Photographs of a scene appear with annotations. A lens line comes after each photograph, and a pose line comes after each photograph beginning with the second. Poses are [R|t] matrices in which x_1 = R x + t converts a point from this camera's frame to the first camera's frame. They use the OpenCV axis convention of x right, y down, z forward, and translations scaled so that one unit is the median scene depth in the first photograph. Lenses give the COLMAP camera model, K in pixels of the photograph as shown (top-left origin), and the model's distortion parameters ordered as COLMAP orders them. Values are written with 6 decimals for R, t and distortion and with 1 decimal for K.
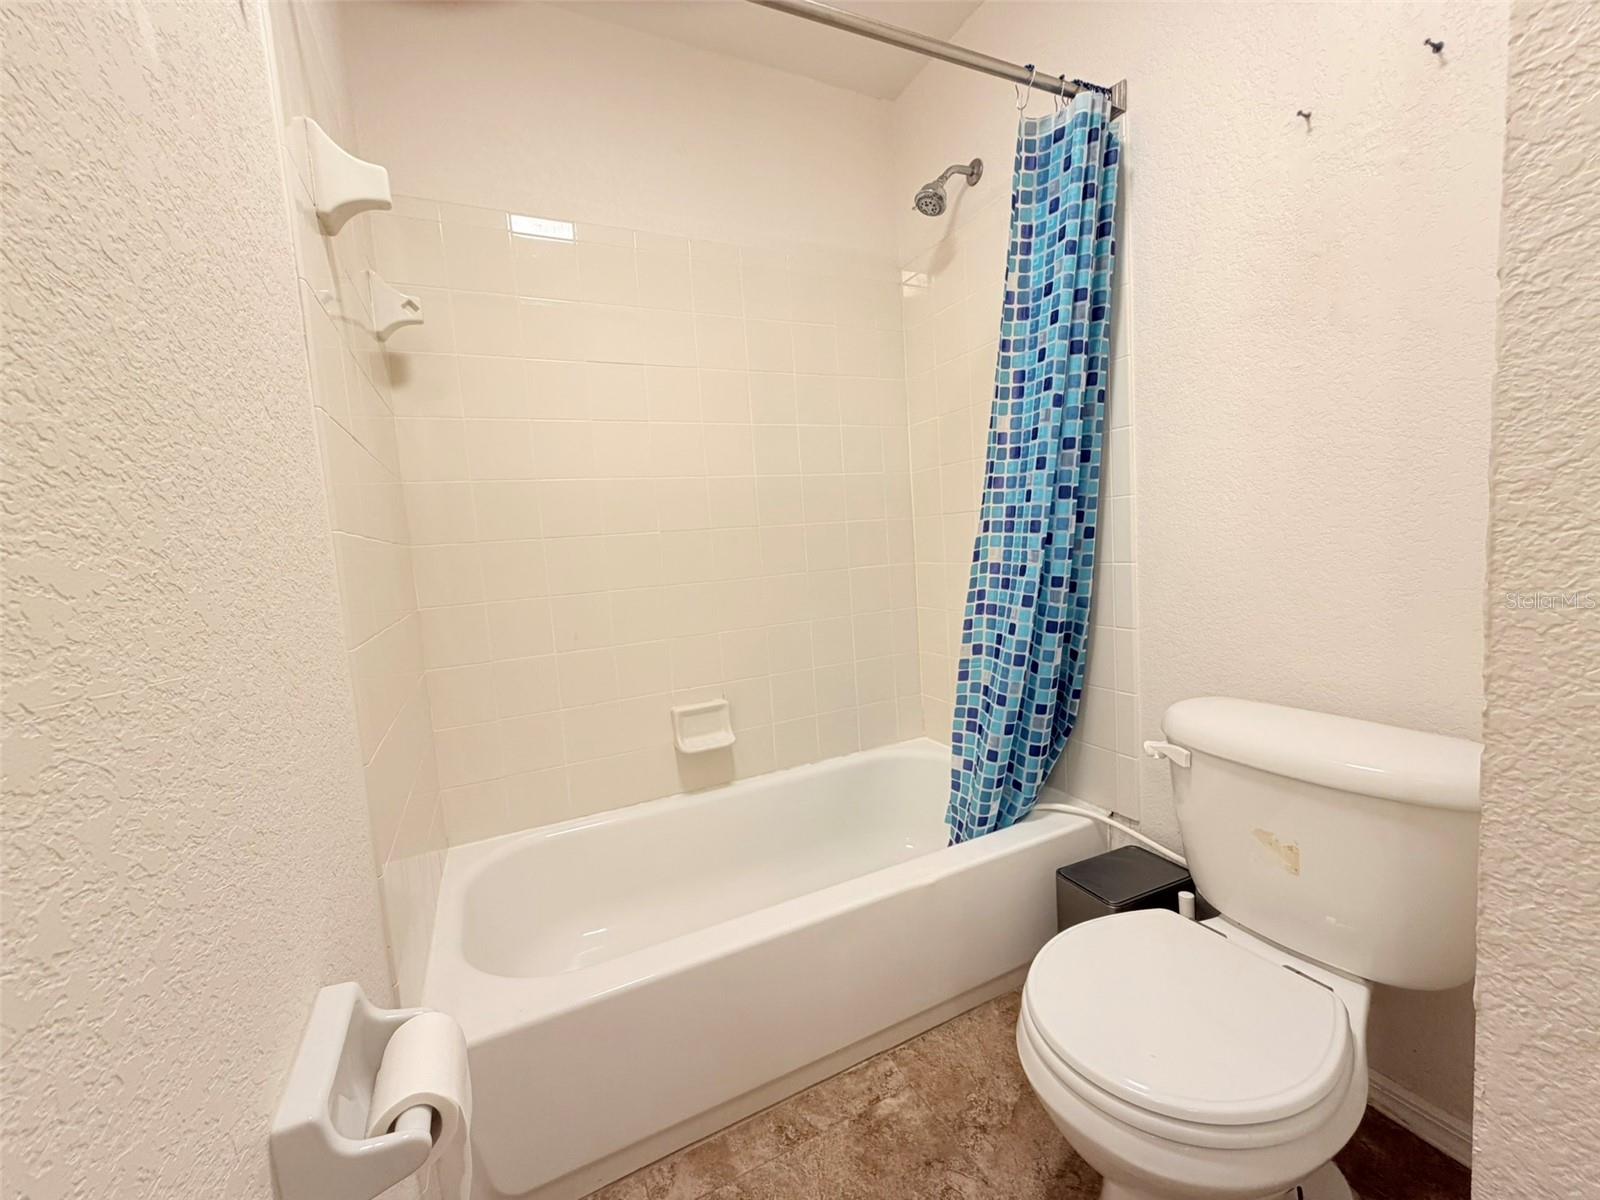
lens RADIAL K [[644.8, 0, 798.9], [0, 644.8, 600.3], [0, 0, 1]] dist [-0.002501, 0.000610]
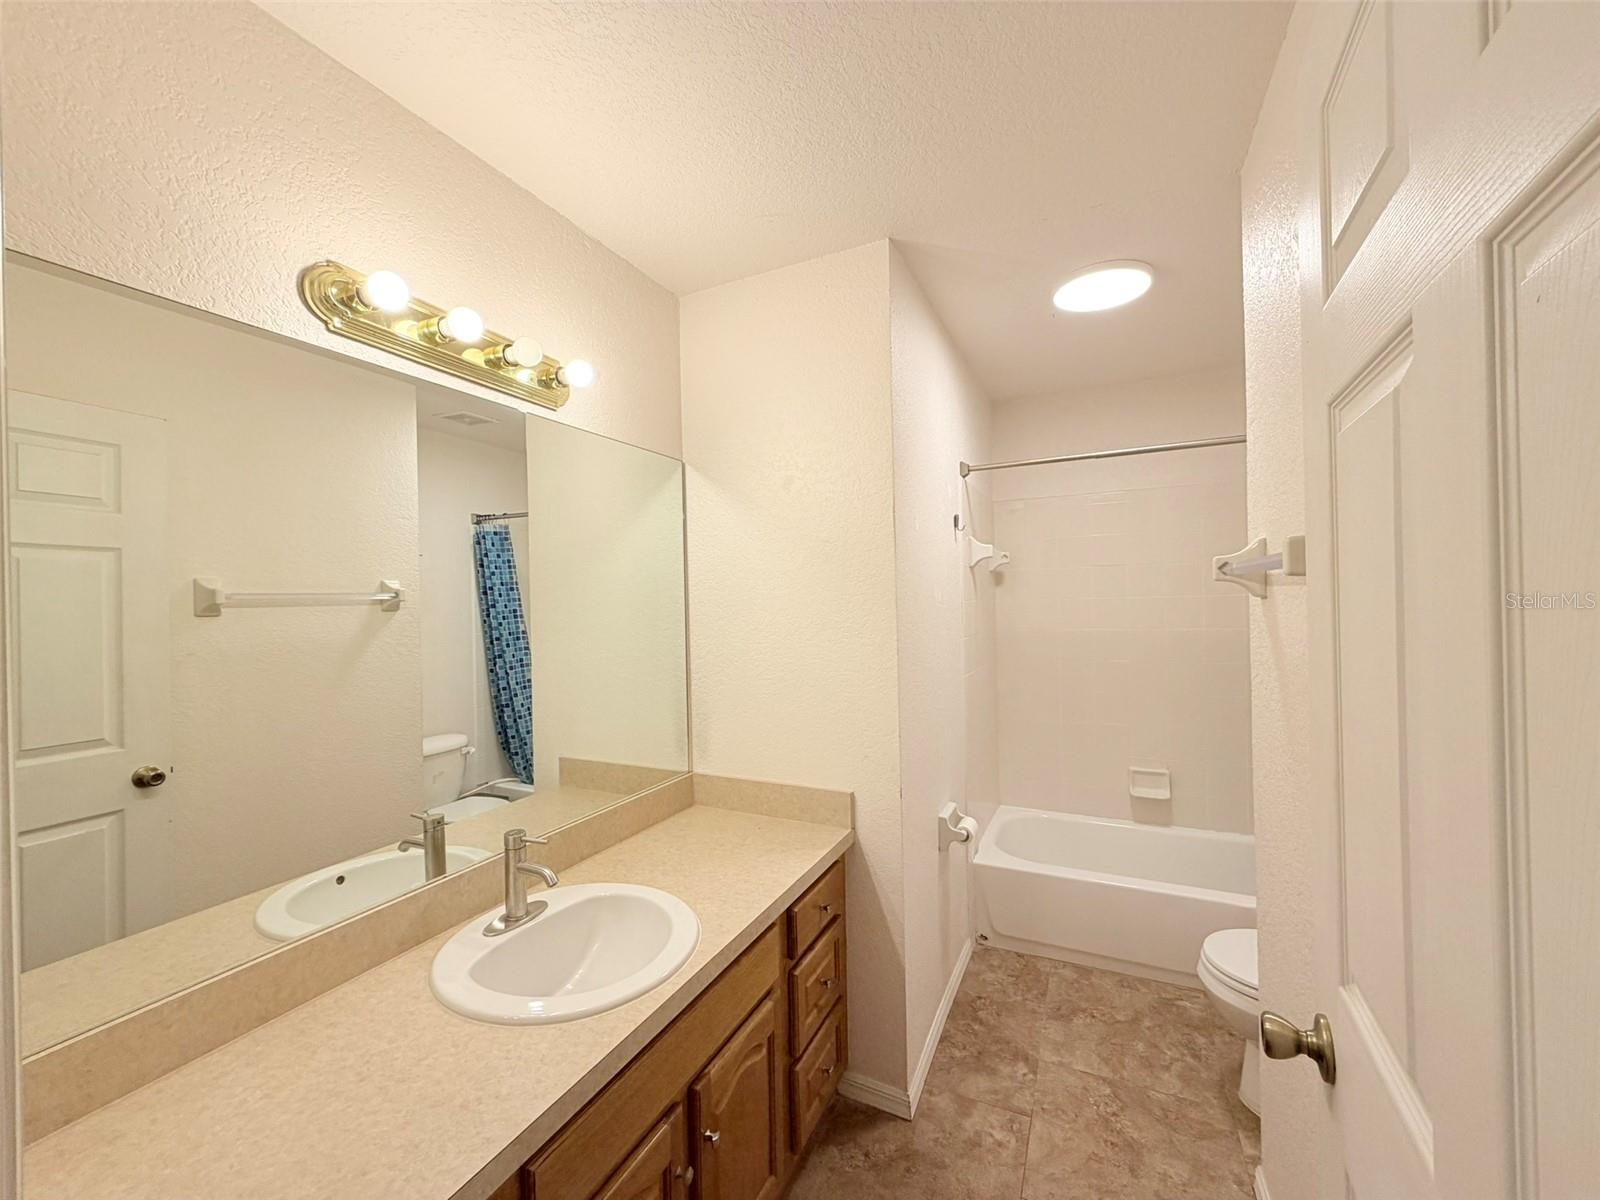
lens RADIAL K [[644.8, 0, 798.6], [0, 644.8, 600.2], [0, 0, 1]] dist [-0.002501, 0.000610]
pose [[0.622549, 0.052907, -0.780791, 0.548574], [-0.094132, 0.995531, -0.007596, -0.167118], [0.776899, 0.078226, 0.624746, -0.734633]]
